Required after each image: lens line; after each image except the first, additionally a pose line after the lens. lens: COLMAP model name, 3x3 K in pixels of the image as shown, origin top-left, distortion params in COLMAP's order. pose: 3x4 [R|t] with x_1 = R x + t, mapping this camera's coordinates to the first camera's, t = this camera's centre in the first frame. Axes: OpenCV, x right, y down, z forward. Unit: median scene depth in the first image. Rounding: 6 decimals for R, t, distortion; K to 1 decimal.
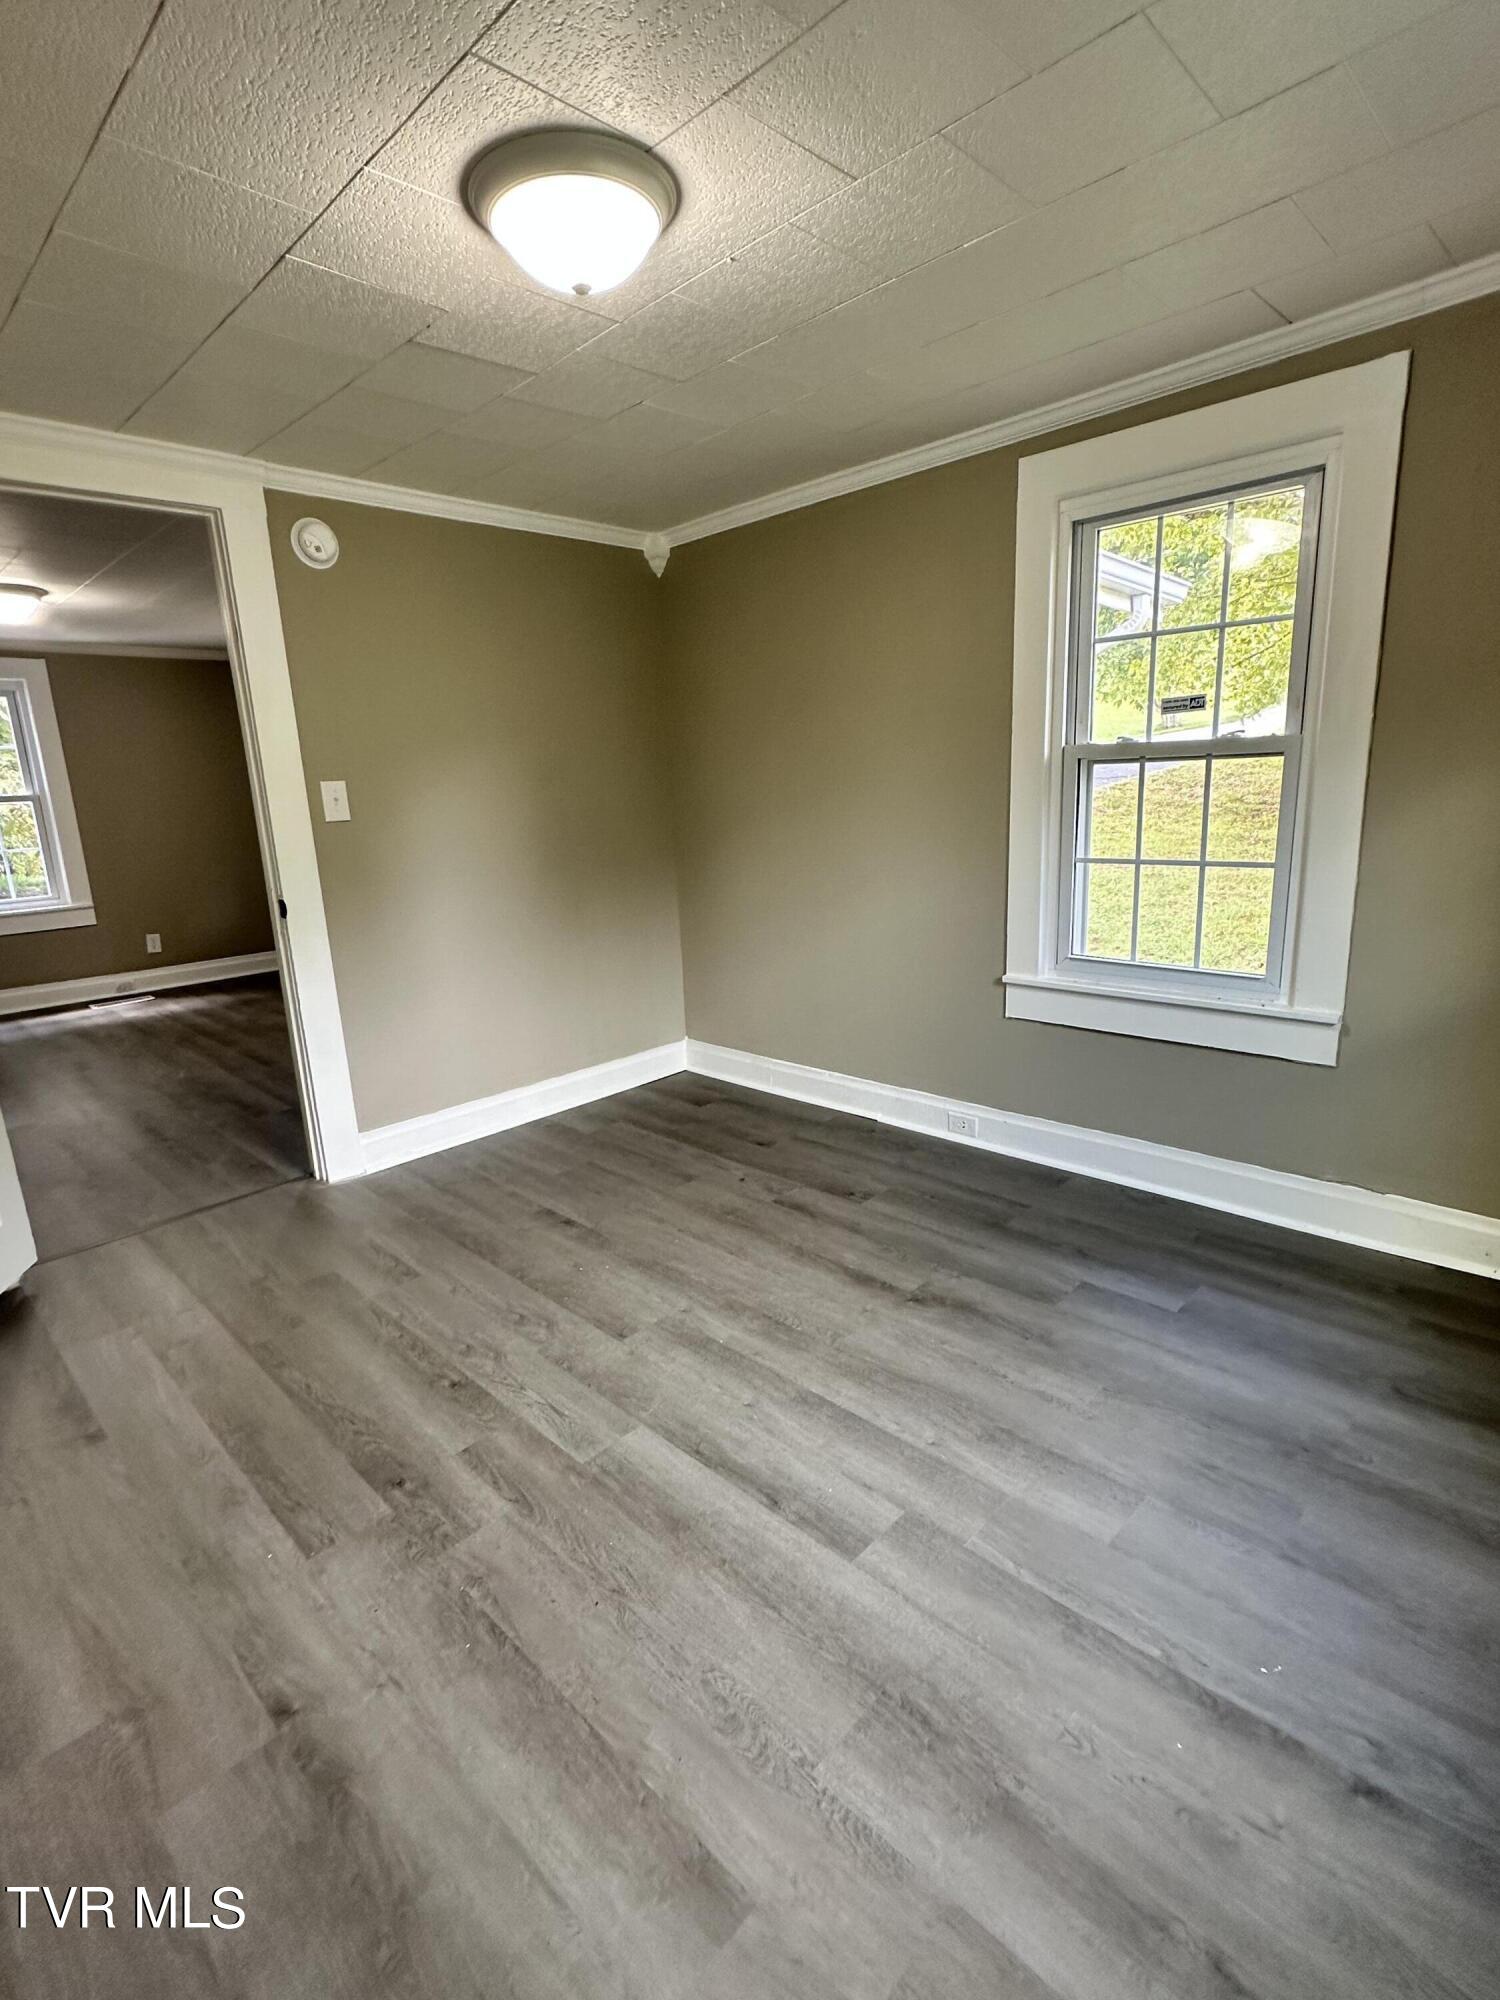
lens RADIAL K [[952.9, 0, 750.0], [0, 952.9, 1000.0], [0, 0, 1]] dist [0.000366, 0.000429]
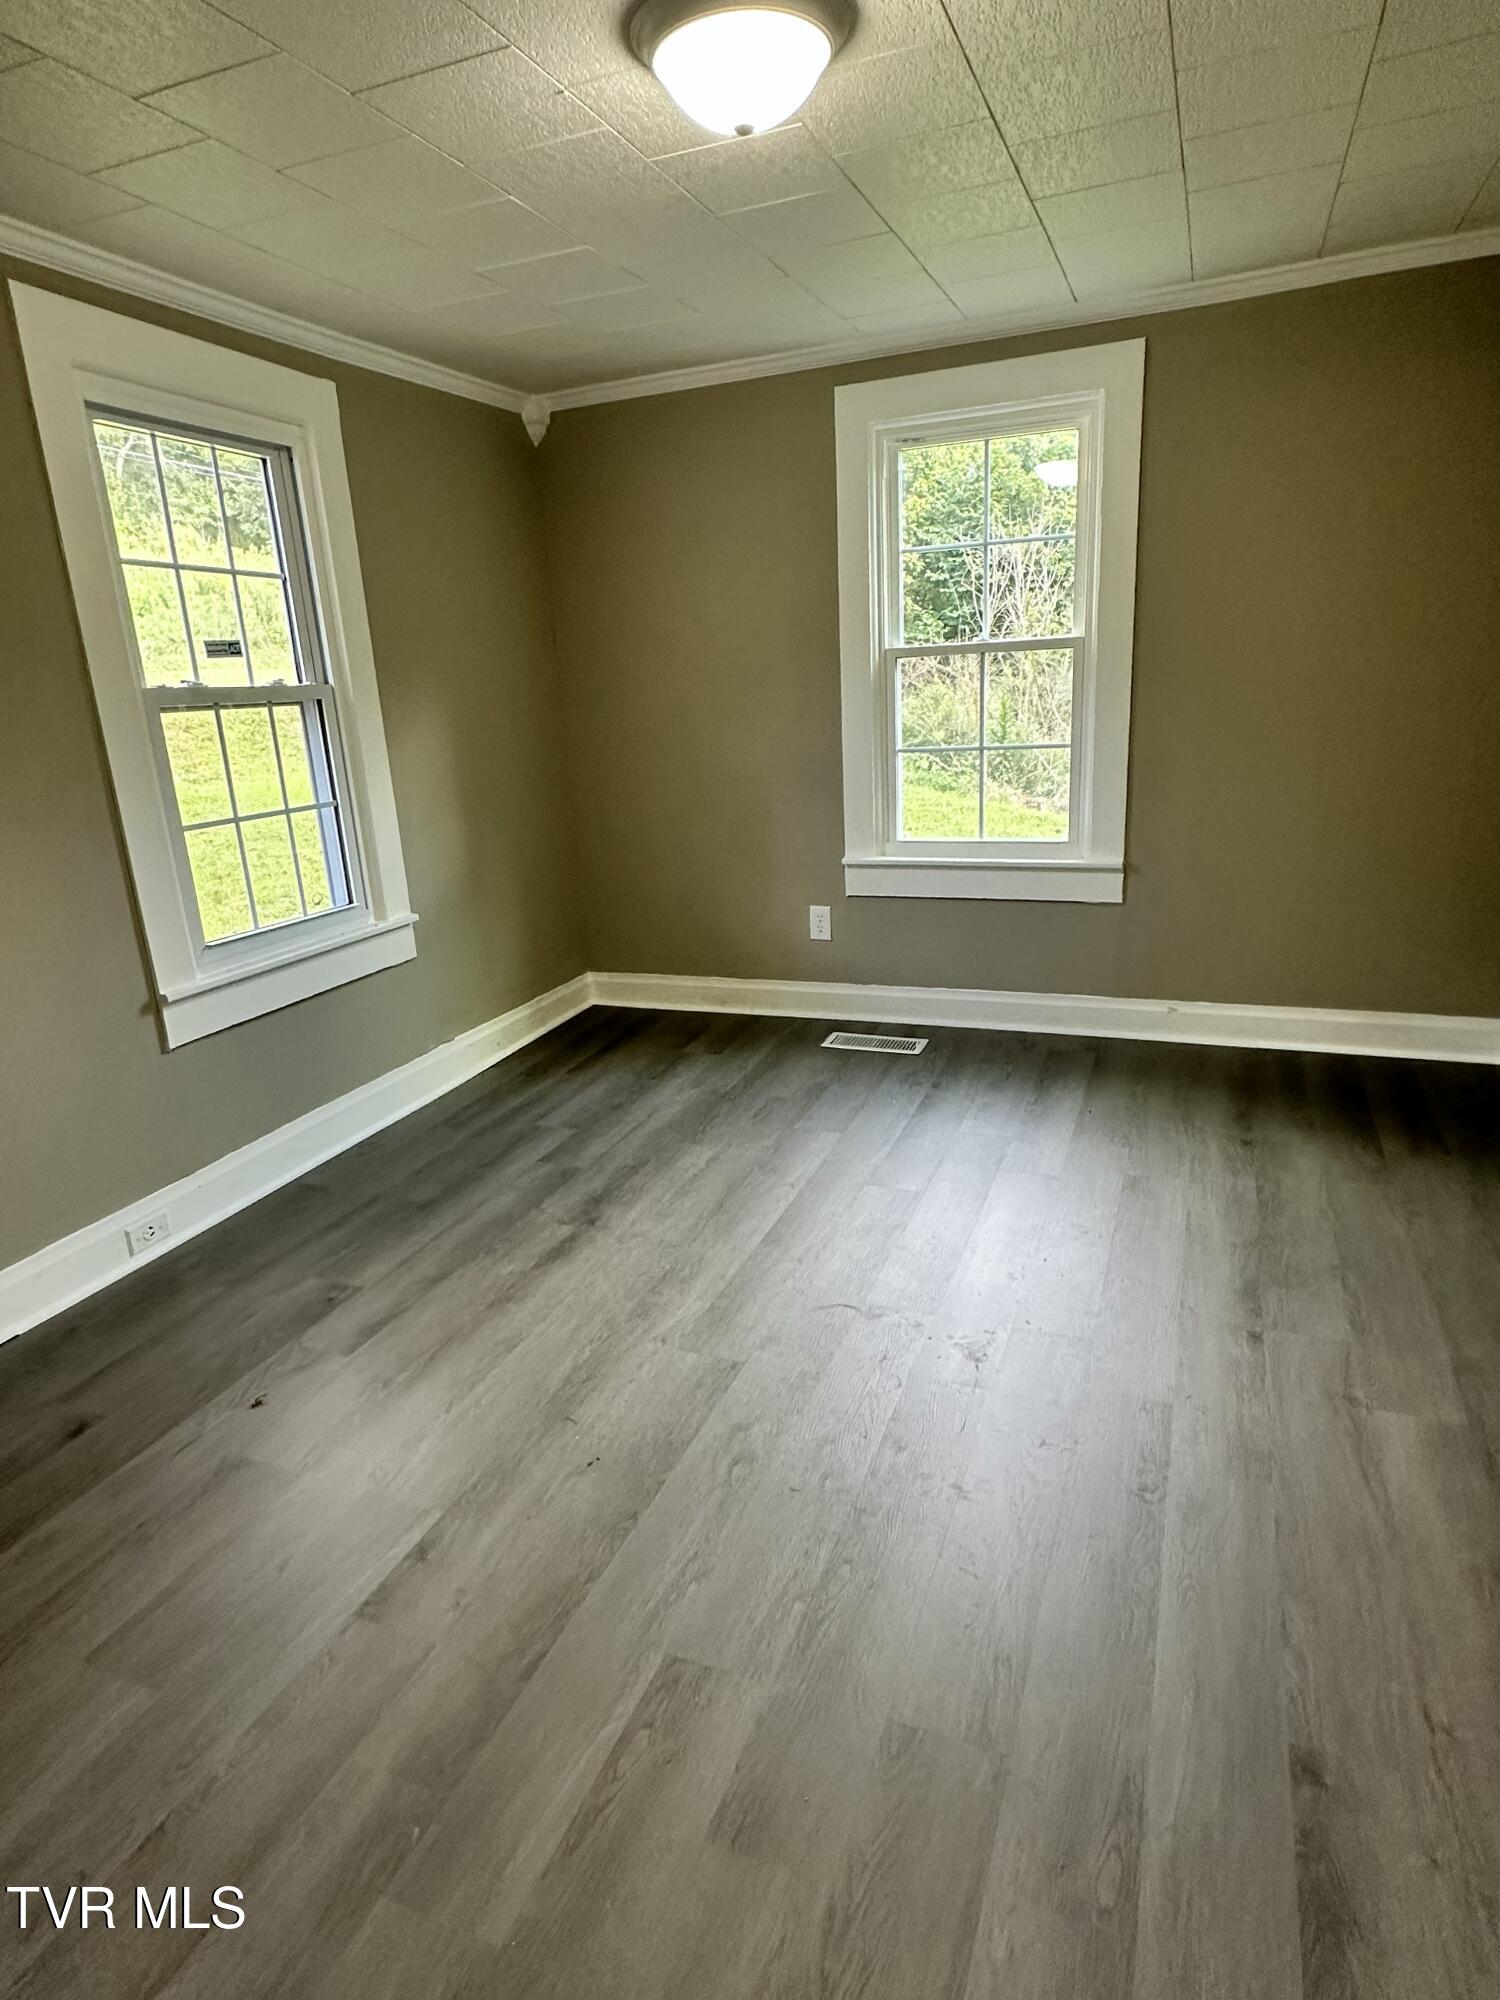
lens RADIAL K [[1101.8, 0, 750.0], [0, 1101.8, 1000.0], [0, 0, 1]] dist [-0.001312, -0.000751]
pose [[-0.365630, -0.192523, 0.910631, -0.850412], [0.282257, 0.909367, 0.305585, -0.192801], [-0.886930, 0.368764, -0.278151, 1.036402]]
